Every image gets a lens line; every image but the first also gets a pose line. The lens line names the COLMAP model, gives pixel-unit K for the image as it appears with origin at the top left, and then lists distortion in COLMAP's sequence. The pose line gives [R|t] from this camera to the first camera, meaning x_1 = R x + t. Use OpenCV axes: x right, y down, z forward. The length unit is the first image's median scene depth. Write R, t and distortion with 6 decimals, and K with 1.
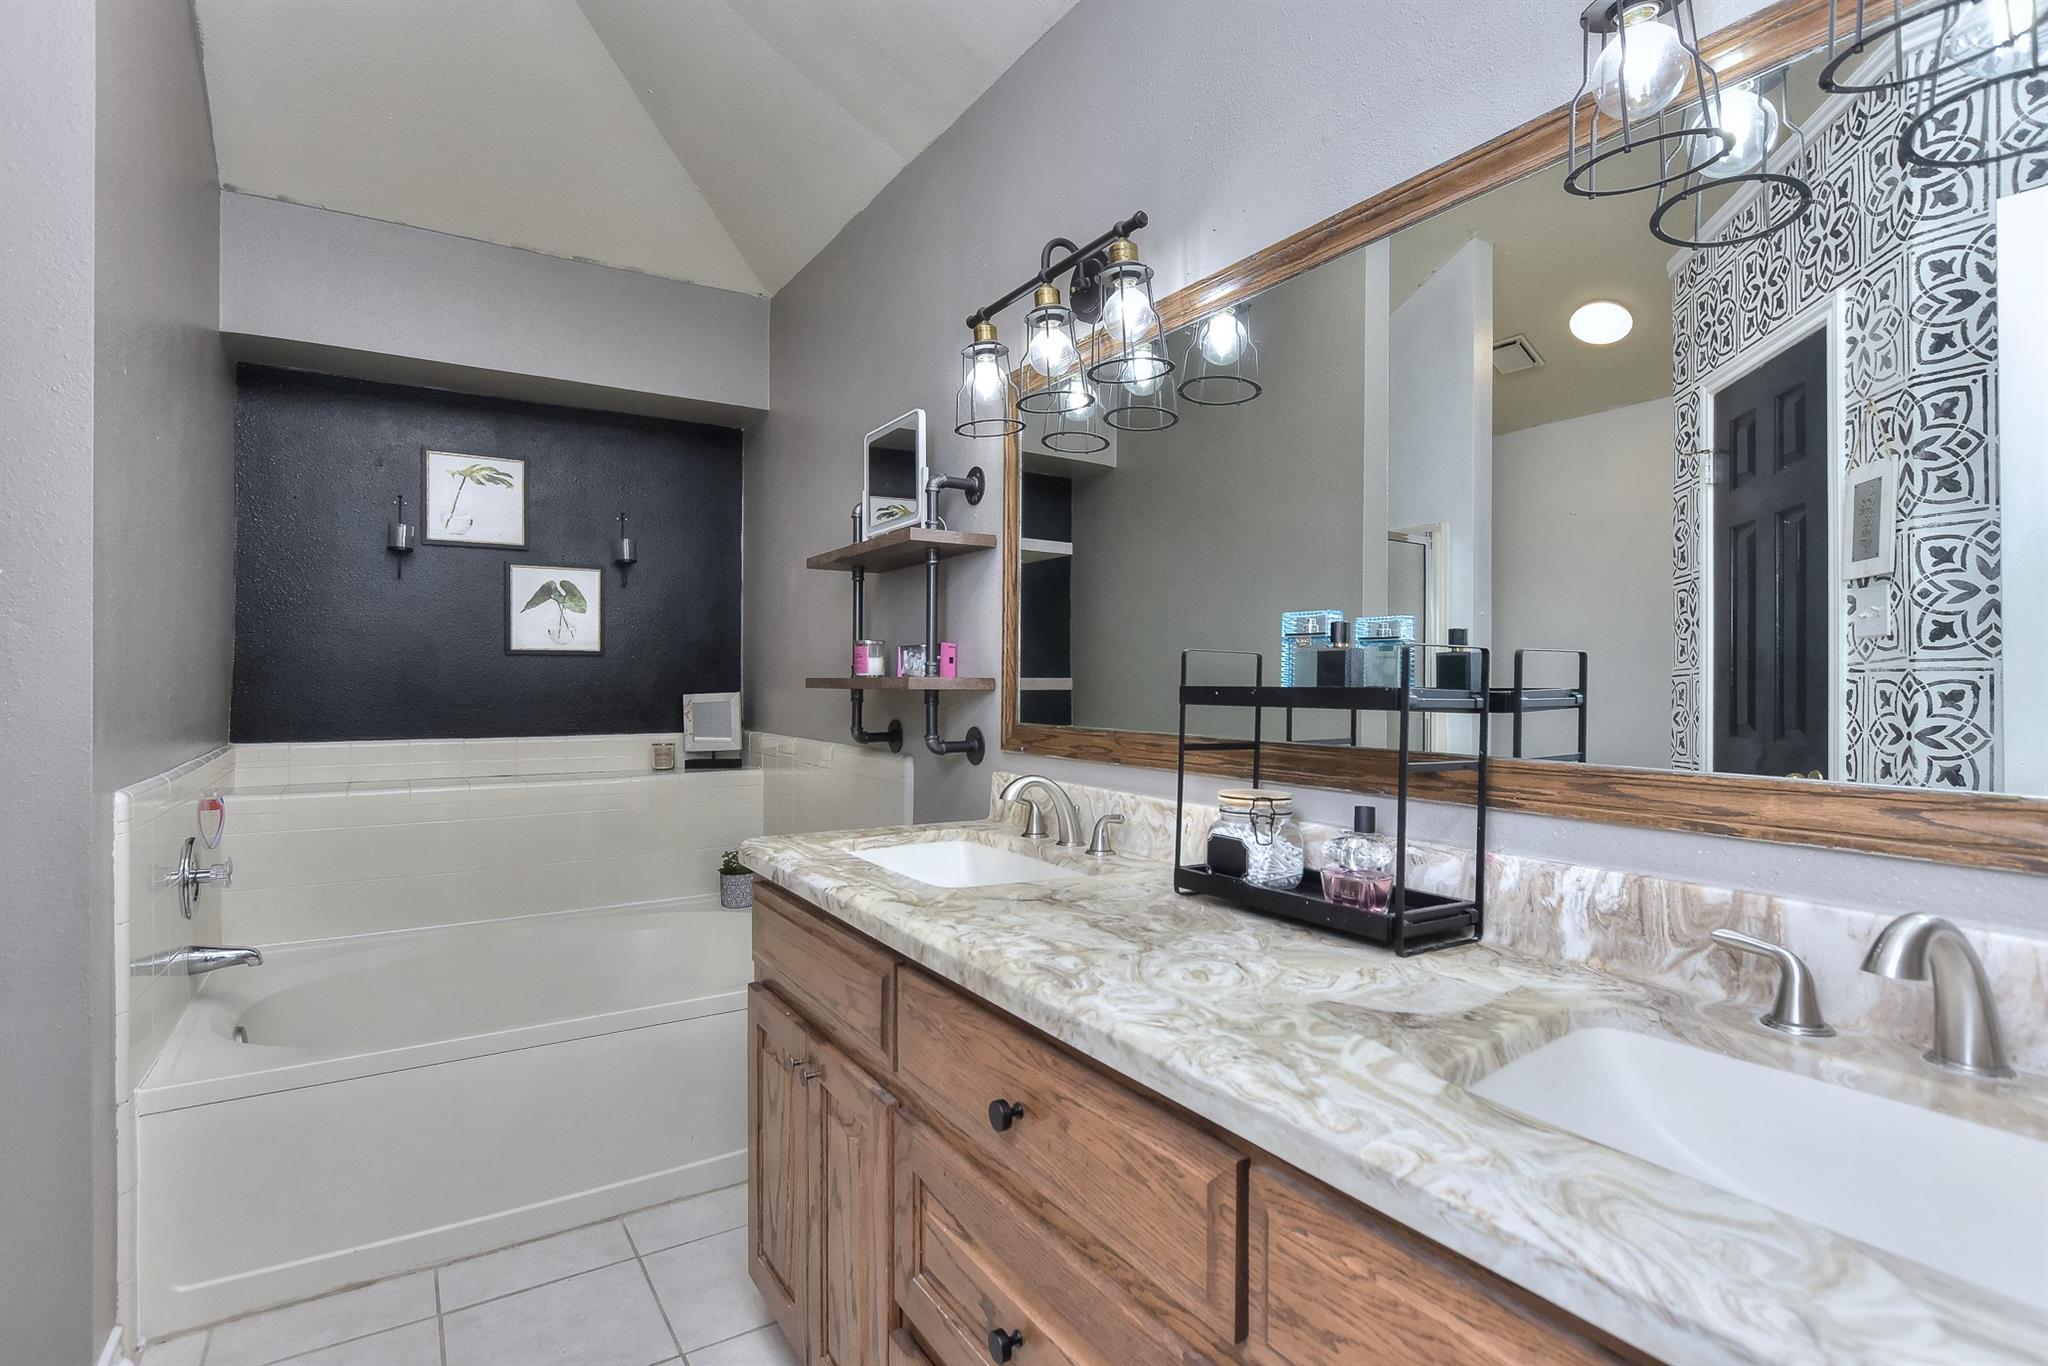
lens RADIAL K [[995.4, 0, 1035.2], [0, 995.4, 685.6], [0, 0, 1]] dist [-0.032628, -0.000345]
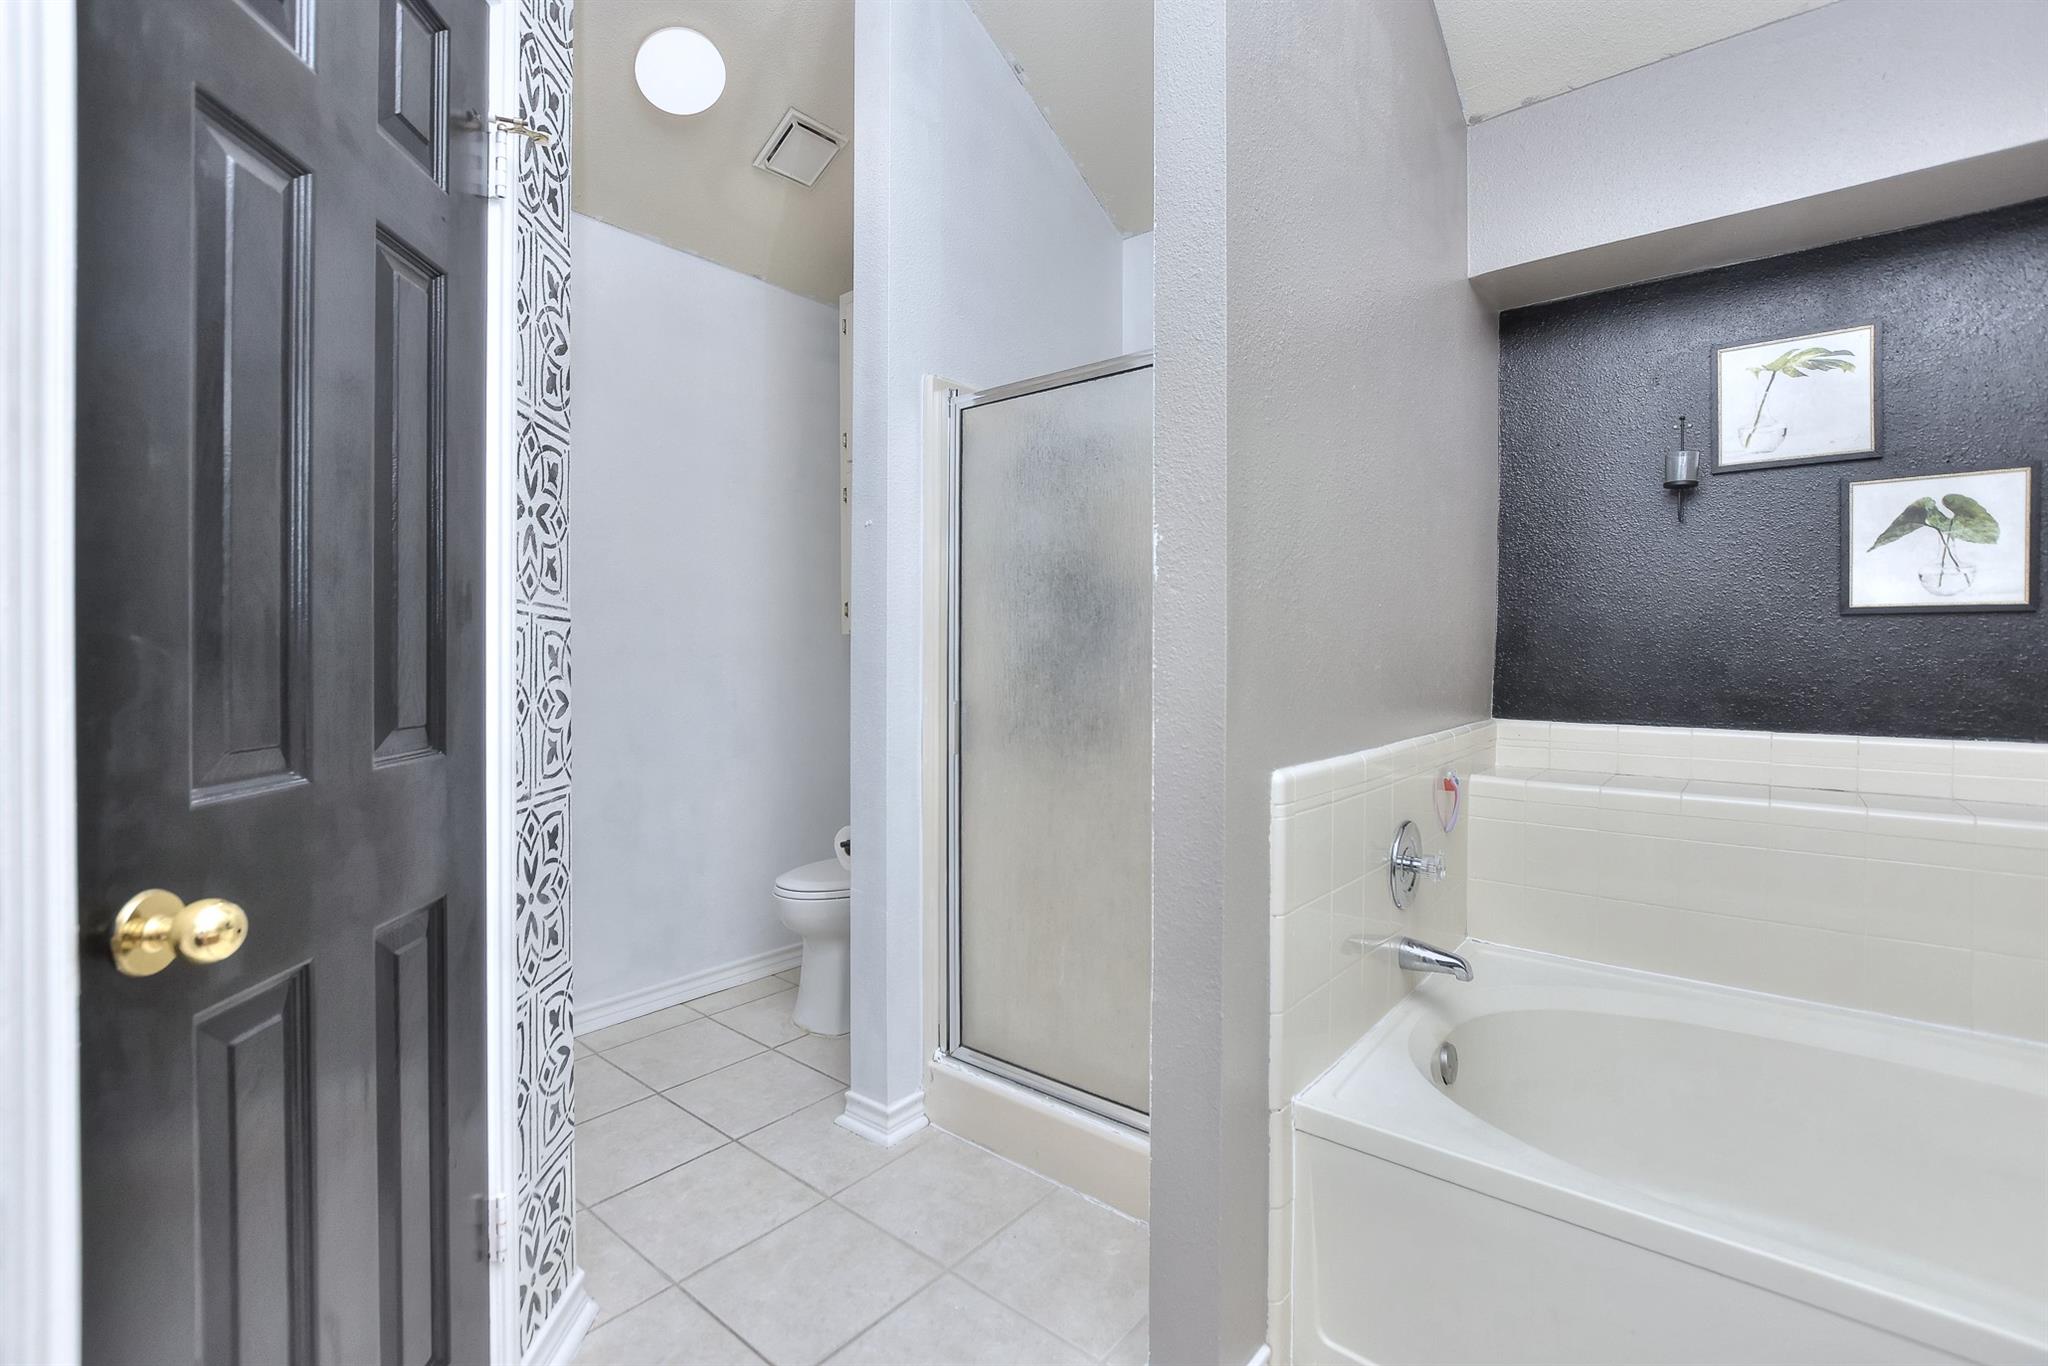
lens RADIAL K [[931.8, 0, 1024.1], [0, 931.8, 661.6], [0, 0, 1]] dist [-0.003462, 0.000007]
pose [[0.306732, 0.007421, -0.951767, -0.118712], [-0.006073, 0.999965, 0.005840, 0.001578], [0.951776, 0.003989, 0.306766, 0.327247]]
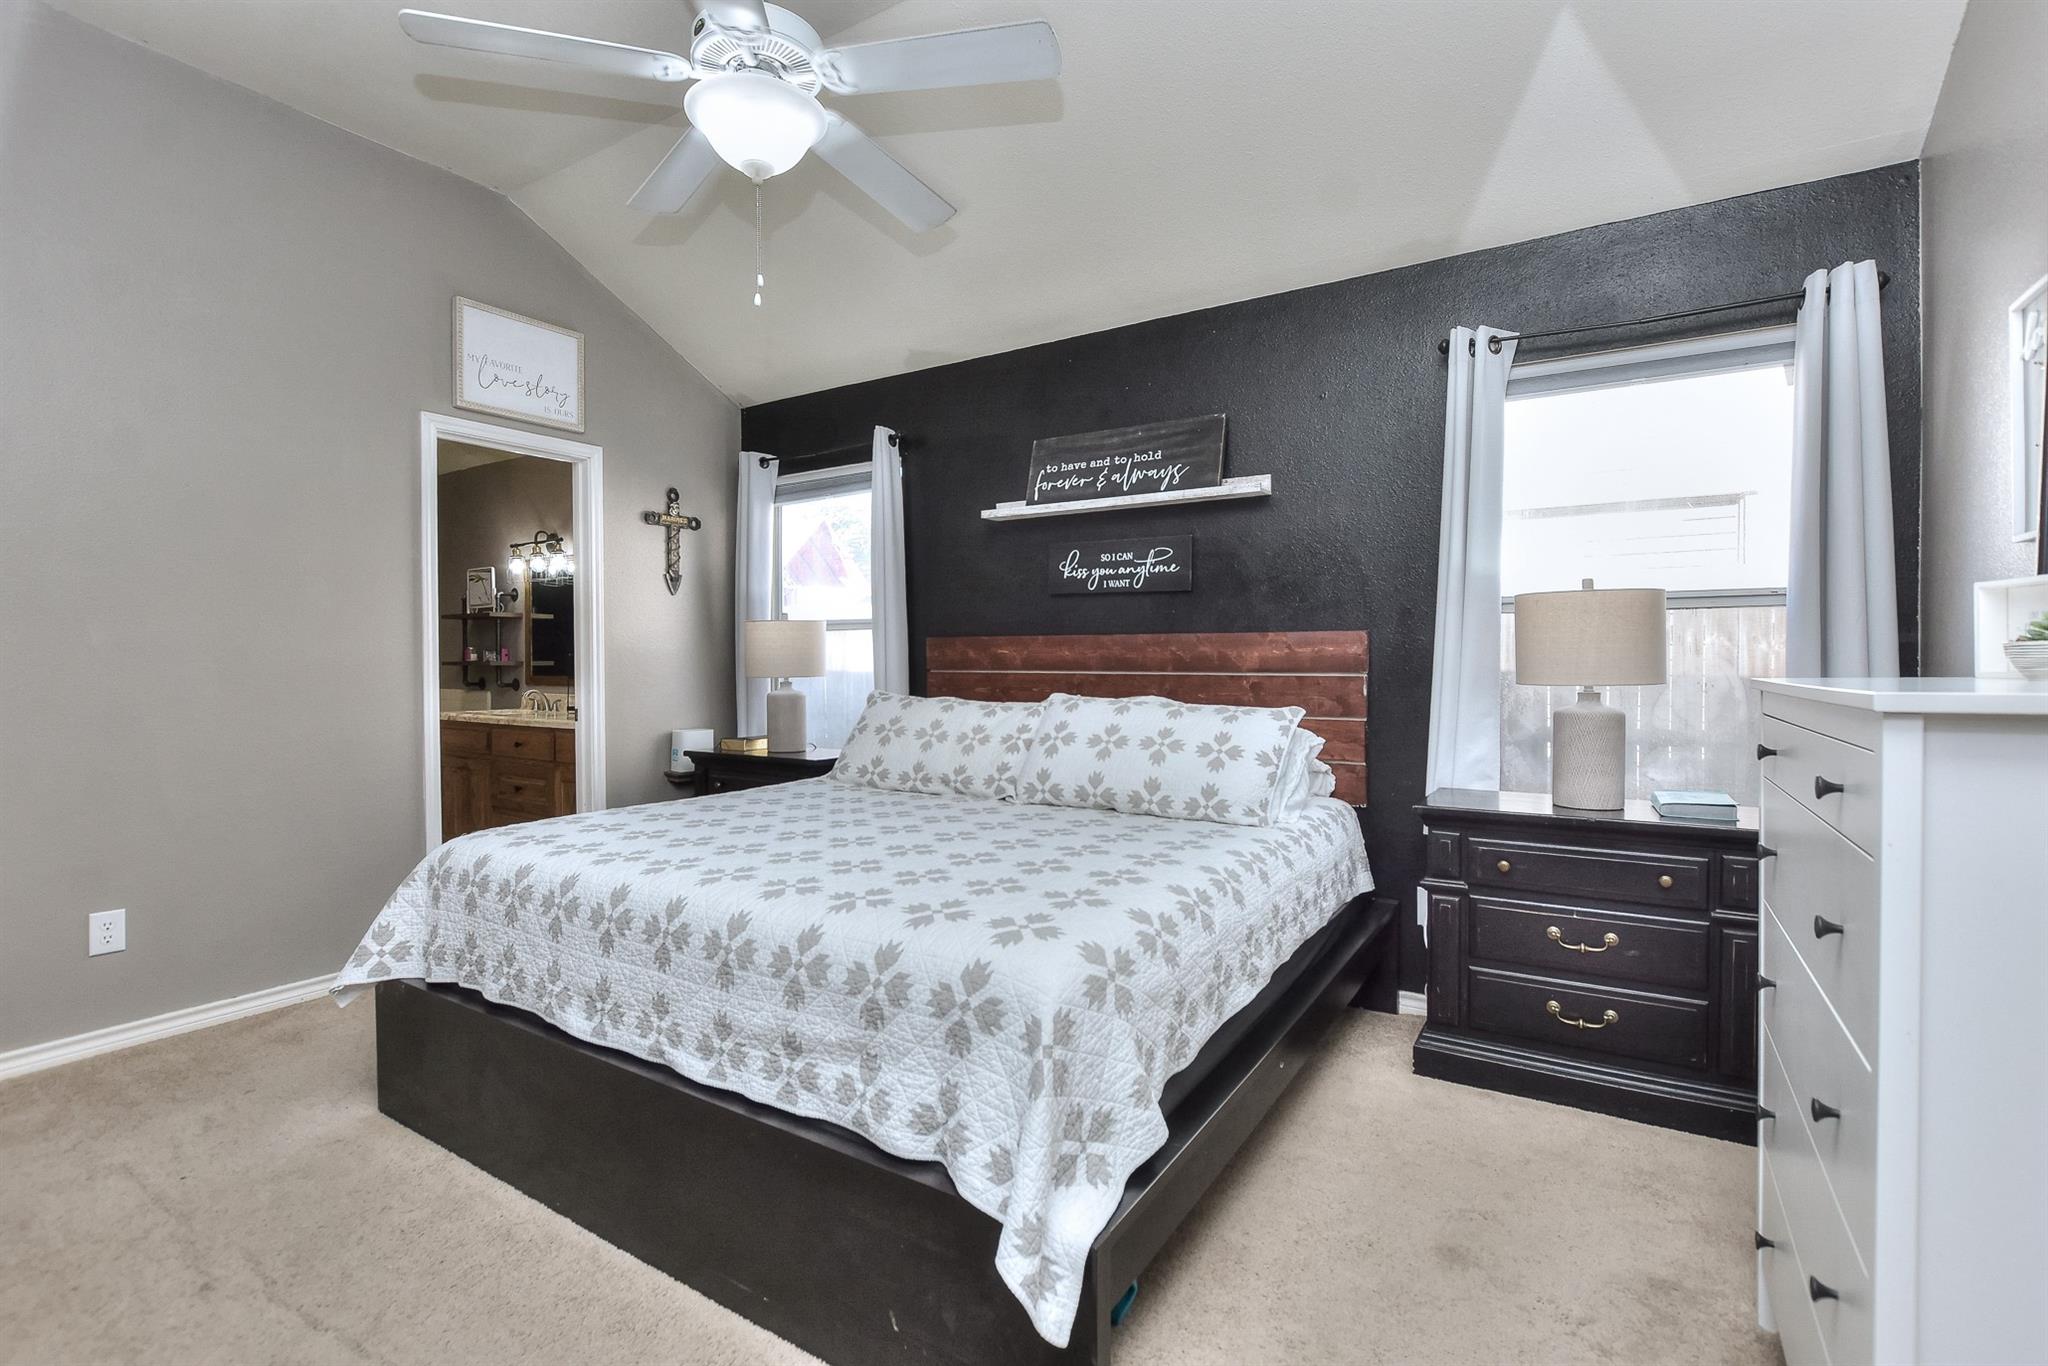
lens RADIAL K [[888.8, 0, 1059.3], [0, 888.8, 676.4], [0, 0, 1]] dist [-0.002881, -0.000400]
pose [[0.893546, -0.015044, 0.448719, 0.183736], [0.007752, 0.999806, 0.018083, 0.001943], [-0.448904, -0.012680, 0.893490, -1.921996]]
